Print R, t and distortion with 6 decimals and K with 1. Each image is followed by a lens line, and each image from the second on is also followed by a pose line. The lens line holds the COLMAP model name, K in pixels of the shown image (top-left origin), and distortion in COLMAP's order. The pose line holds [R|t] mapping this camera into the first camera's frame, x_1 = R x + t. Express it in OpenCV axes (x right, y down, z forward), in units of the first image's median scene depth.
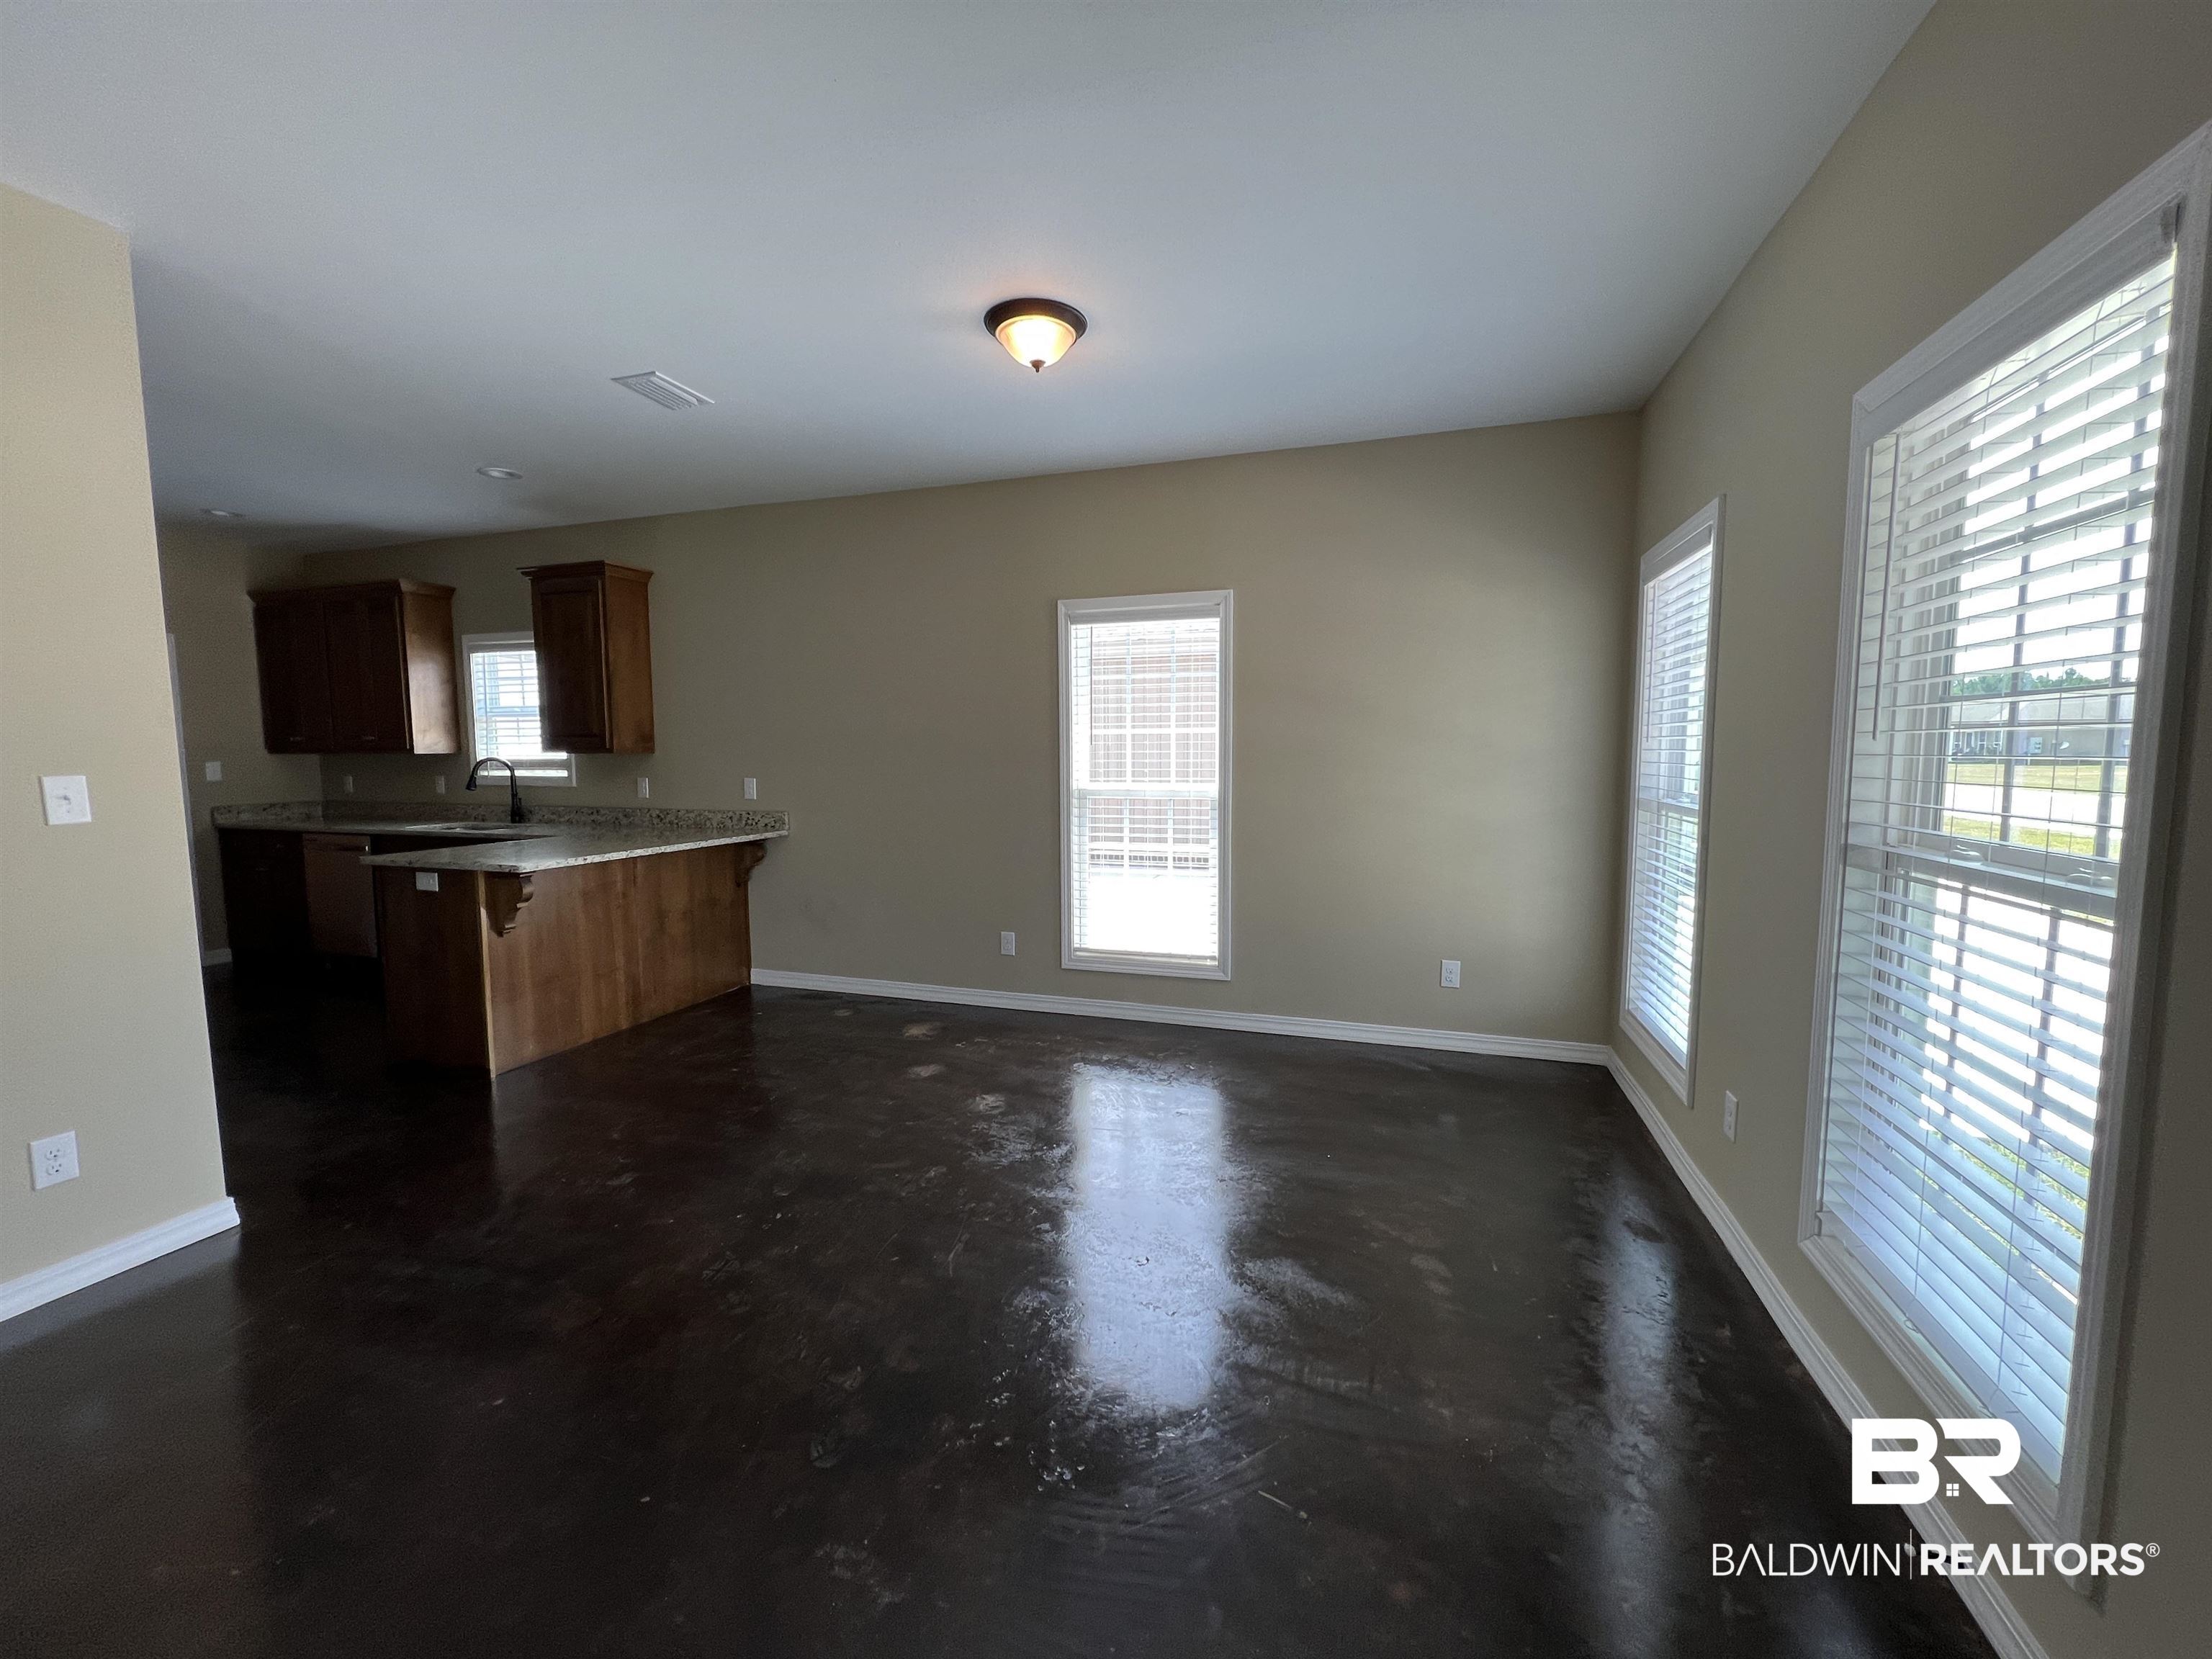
lens RADIAL K [[889.5, 0, 1101.0], [0, 889.5, 824.2], [0, 0, 1]] dist [-0.001309, -0.000068]
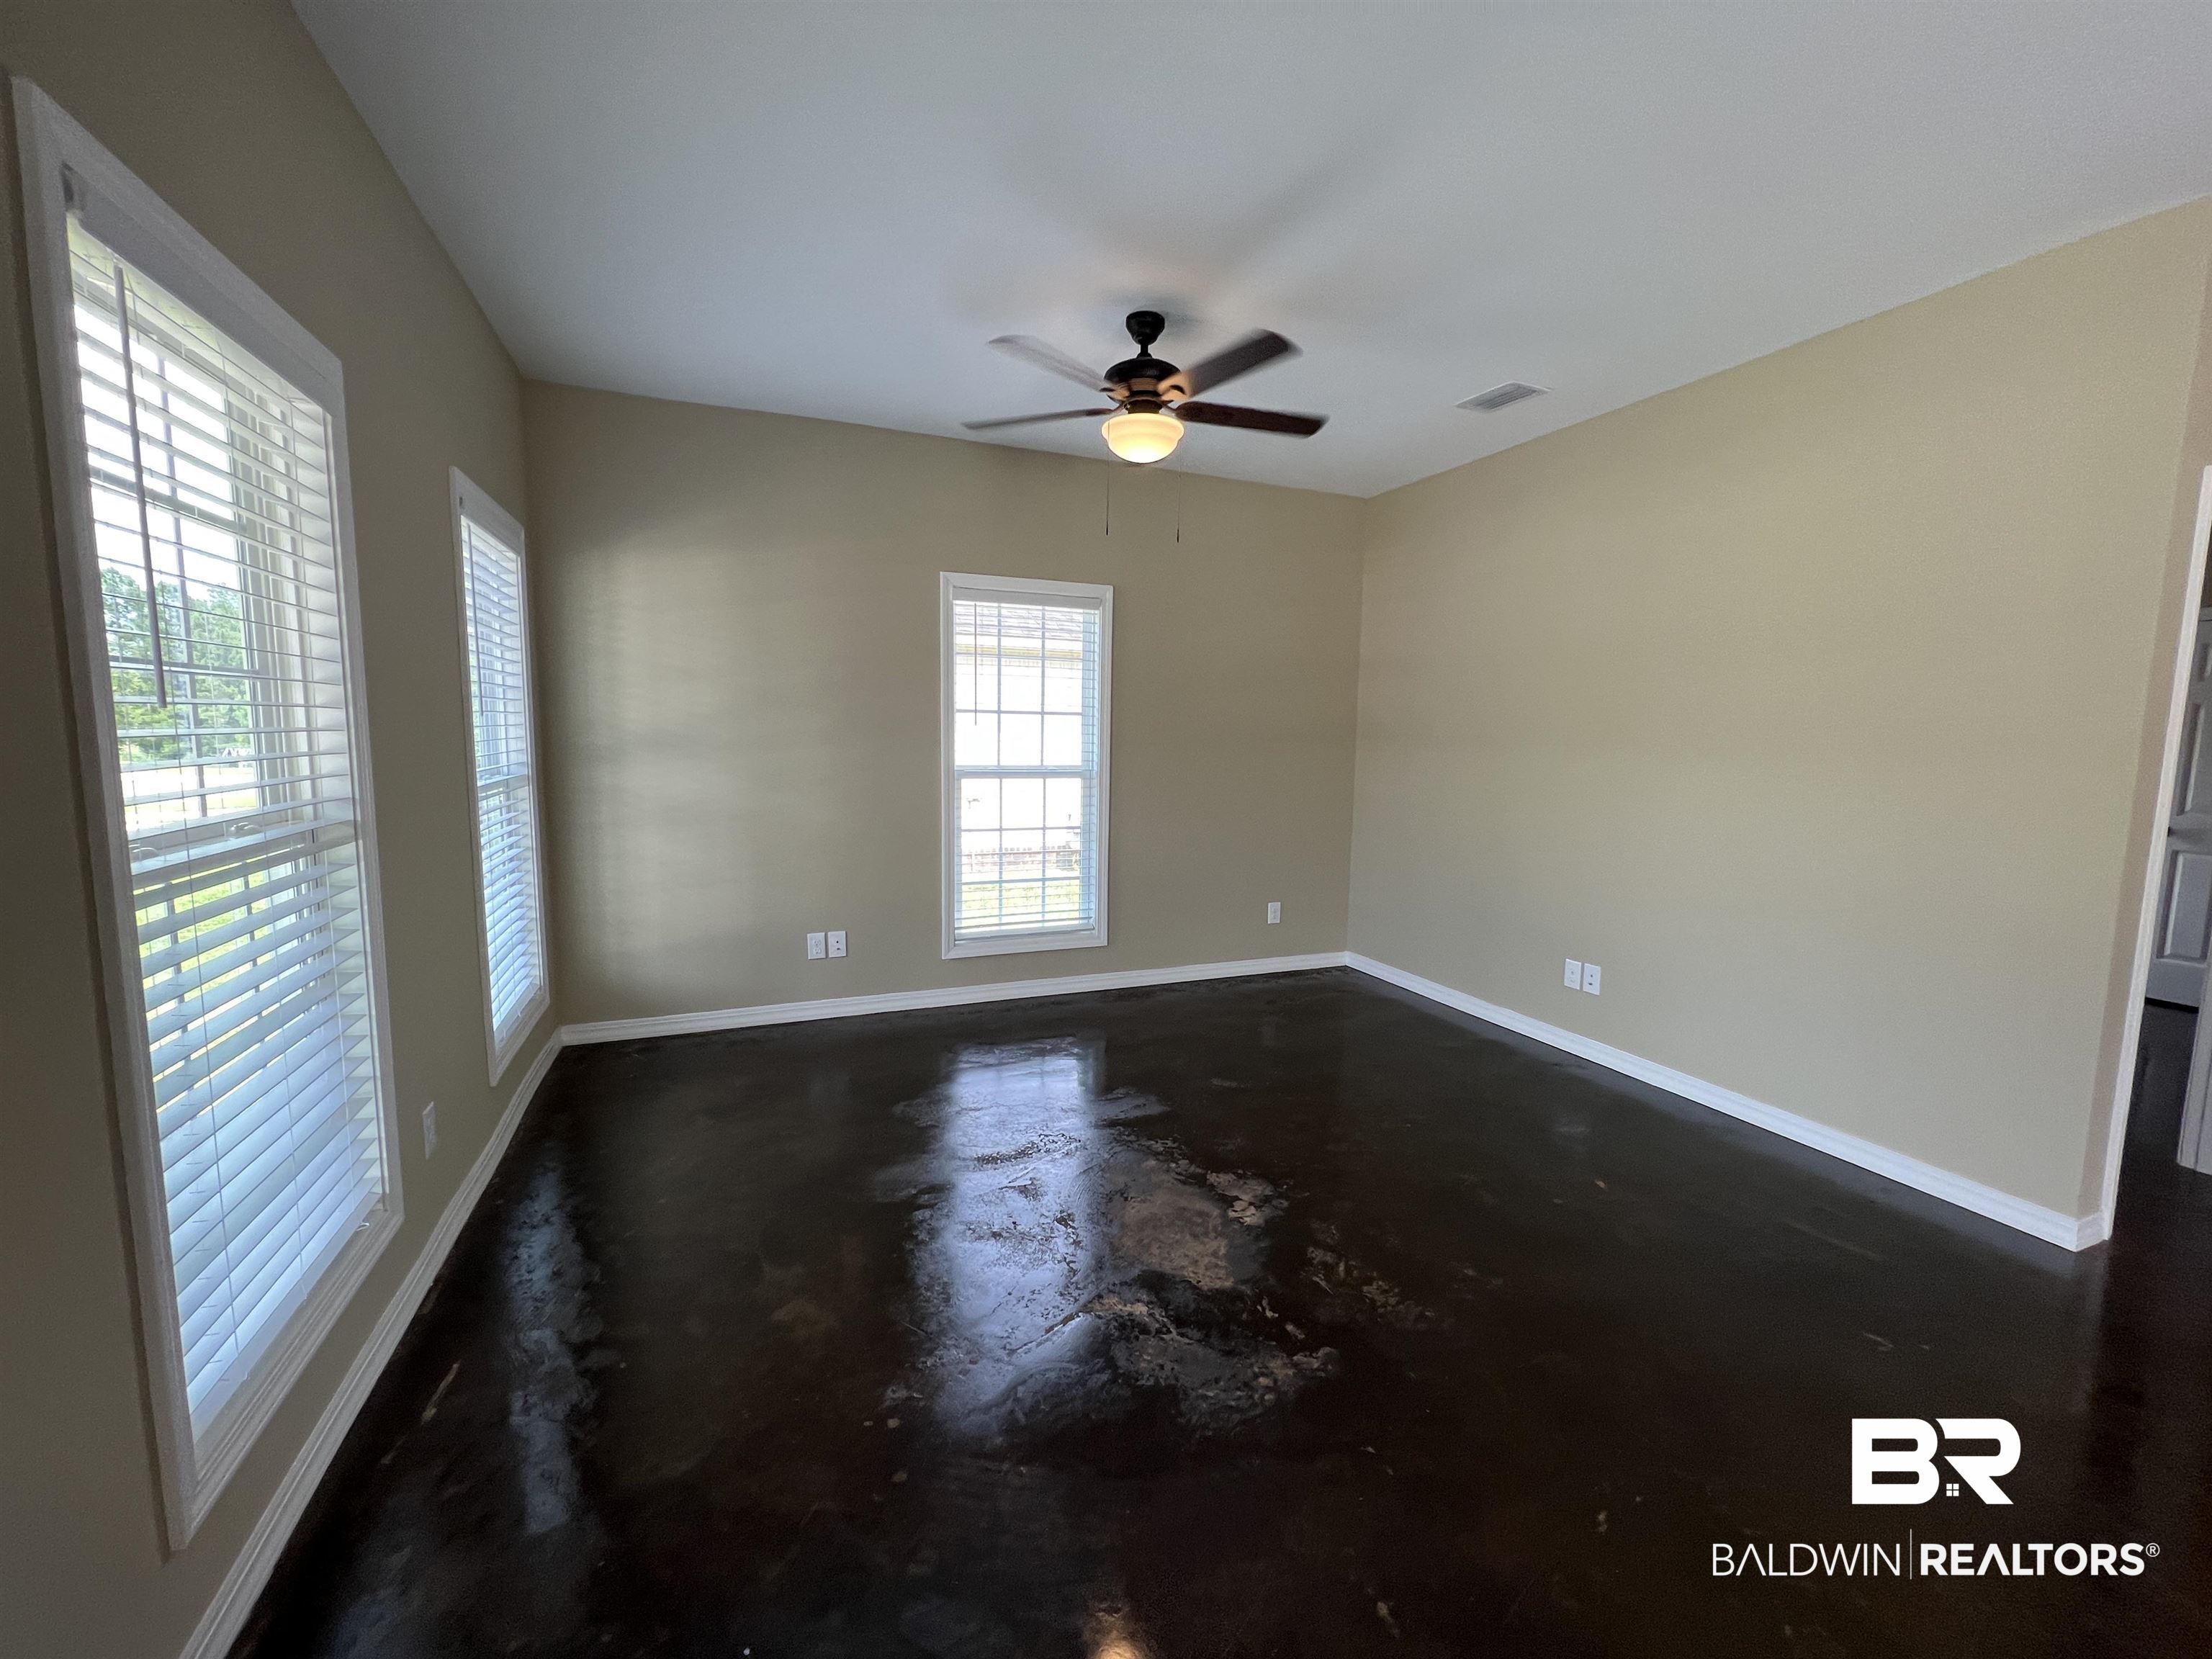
lens RADIAL K [[889.5, 0, 1101.0], [0, 889.5, 824.2], [0, 0, 1]] dist [-0.001309, -0.000068]
pose [[0.763536, -0.052920, 0.643594, -0.543268], [0.036582, 0.998581, 0.038710, -0.015089], [-0.644729, -0.006013, 0.764388, 0.165648]]
